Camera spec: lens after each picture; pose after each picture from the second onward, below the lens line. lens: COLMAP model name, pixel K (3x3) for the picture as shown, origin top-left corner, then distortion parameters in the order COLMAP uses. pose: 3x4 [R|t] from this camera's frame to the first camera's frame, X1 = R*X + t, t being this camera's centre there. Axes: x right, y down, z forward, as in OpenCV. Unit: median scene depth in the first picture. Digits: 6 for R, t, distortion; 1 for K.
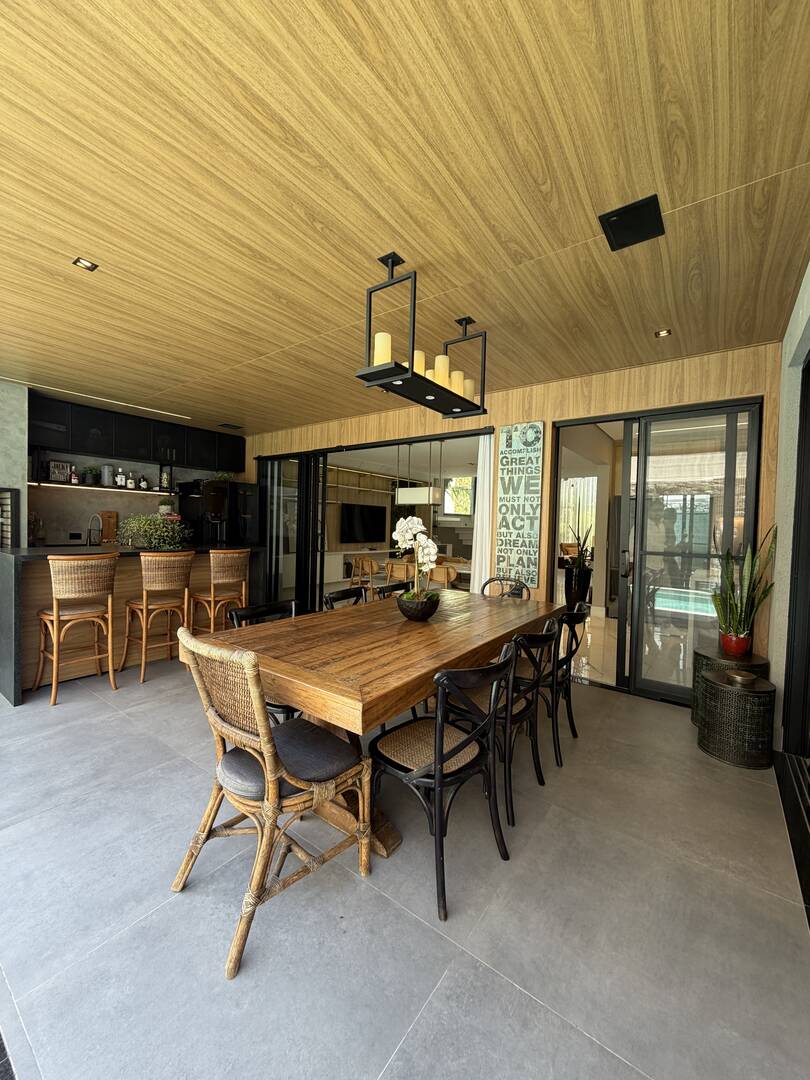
lens RADIAL K [[428.1, 0, 405.5], [0, 428.1, 535.3], [0, 0, 1]] dist [-0.000939, -0.000439]
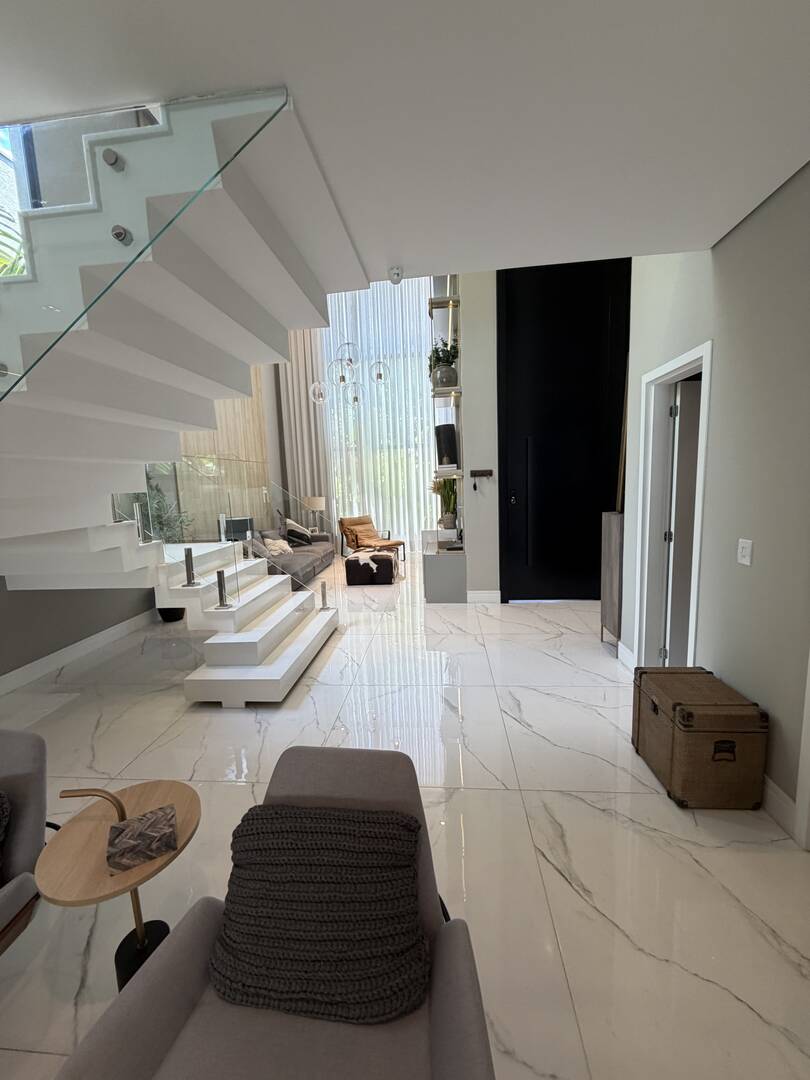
lens RADIAL K [[428.1, 0, 403.5], [0, 428.1, 536.7], [0, 0, 1]] dist [-0.000939, -0.000439]
pose [[0.853727, -0.124106, 0.505714, 0.479609], [0.071523, 0.989926, 0.122193, -0.054607], [-0.515785, -0.068149, 0.854003, 1.513340]]
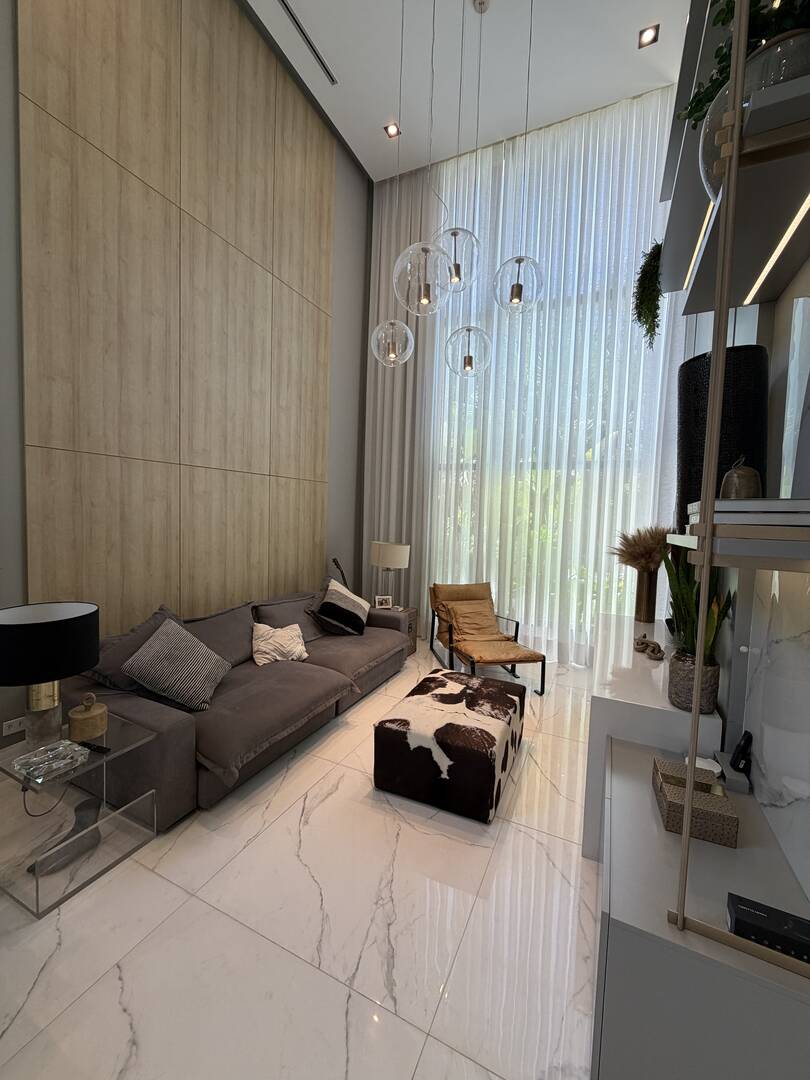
lens RADIAL K [[428.1, 0, 404.4], [0, 428.1, 535.7], [0, 0, 1]] dist [-0.000939, -0.000439]
pose [[0.982061, -0.000414, 0.188561, 0.844757], [-0.006122, 0.999400, 0.034077, -0.077663], [-0.188462, -0.034620, 0.981470, 2.095883]]
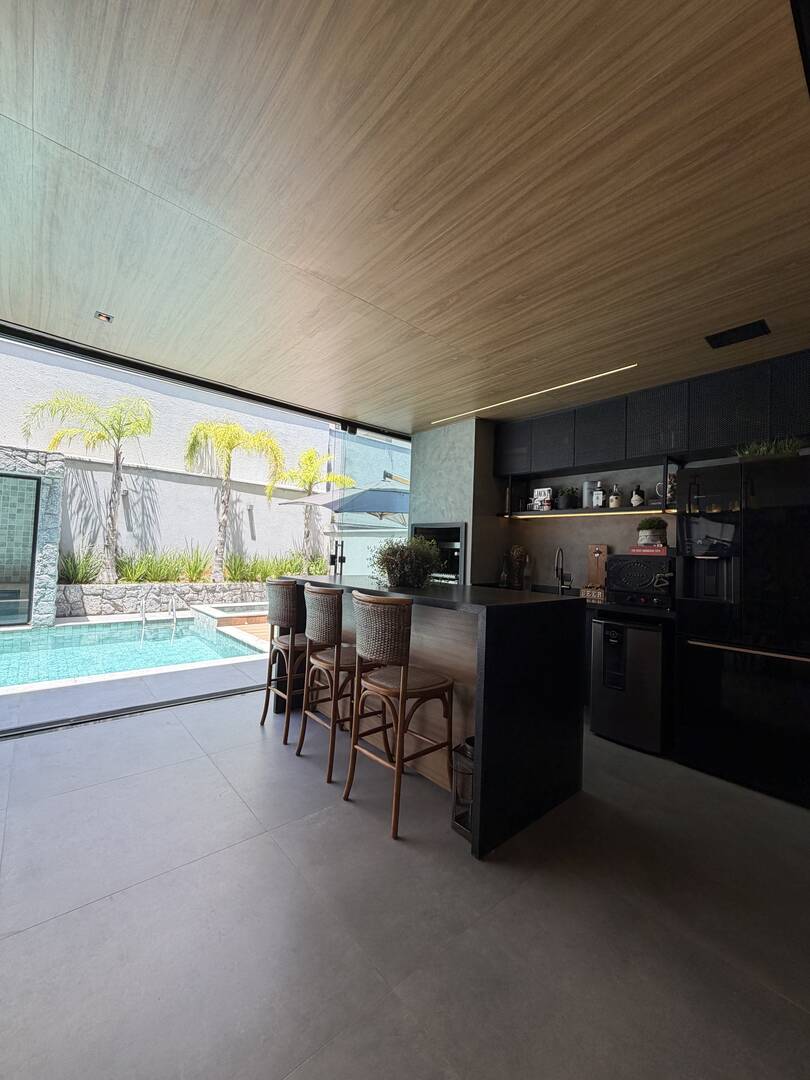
lens RADIAL K [[428.1, 0, 405.4], [0, 428.1, 537.5], [0, 0, 1]] dist [-0.000939, -0.000439]
pose [[-0.212819, -0.069404, -0.974624, 0.067894], [-0.066347, 0.996198, -0.056453, -0.006250], [0.974836, 0.052649, -0.216615, 0.800944]]
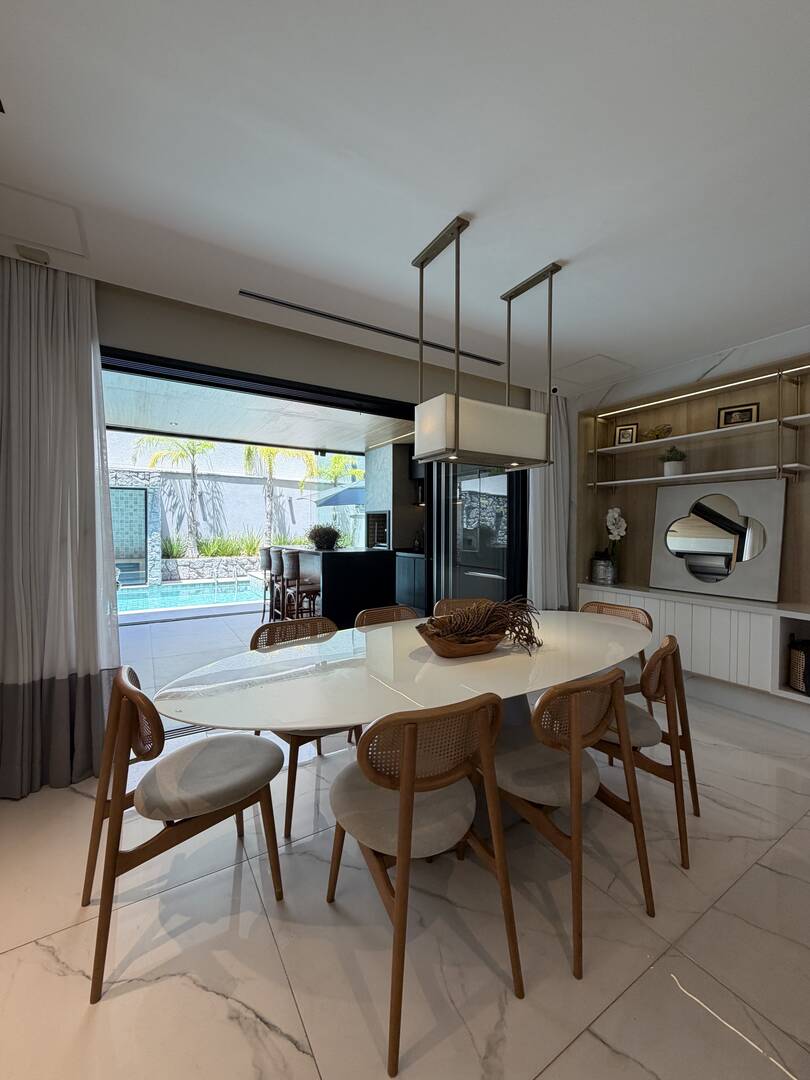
lens RADIAL K [[428.1, 0, 403.2], [0, 428.1, 538.5], [0, 0, 1]] dist [-0.000939, -0.000439]
pose [[-0.368751, -0.007030, -0.929502, 0.405037], [-0.037323, 0.999277, 0.007249, -0.013755], [0.928779, 0.037365, -0.368746, 1.213006]]
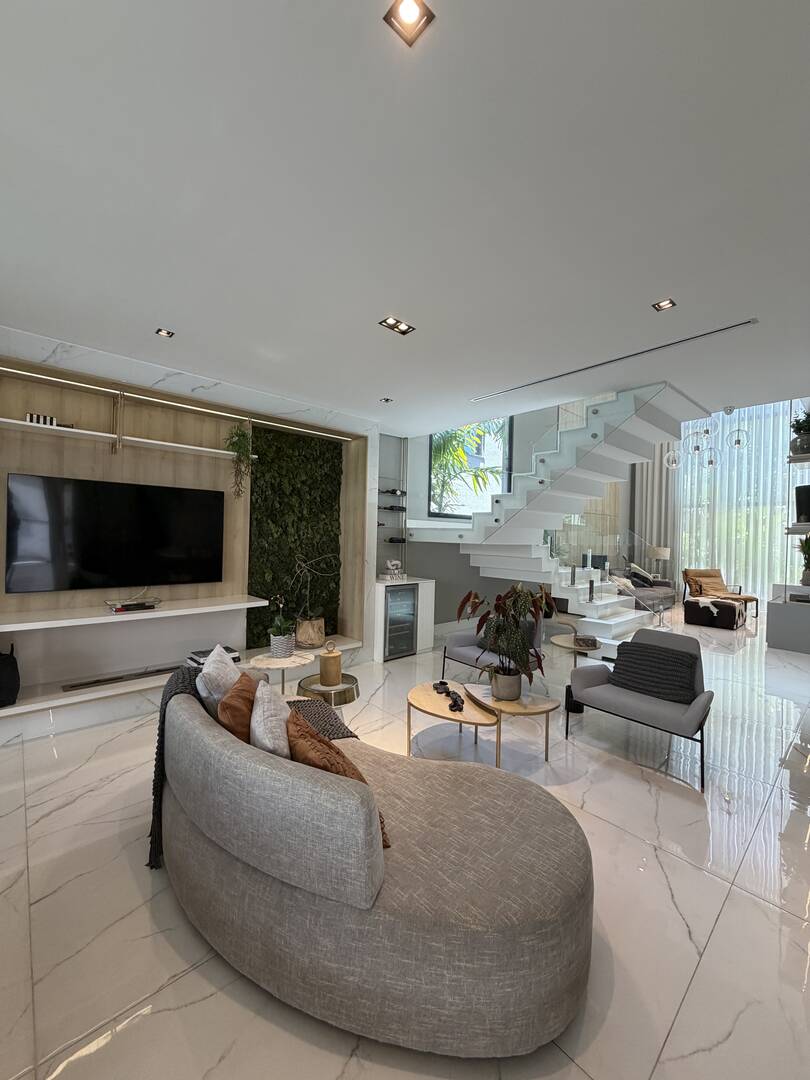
lens RADIAL K [[428.1, 0, 403.8], [0, 428.1, 536.7], [0, 0, 1]] dist [-0.000939, -0.000439]
pose [[0.980429, -0.000107, -0.196875, 0.332483], [-0.004556, 0.999720, -0.023233, -0.029127], [0.196822, 0.023675, 0.980153, 1.111397]]
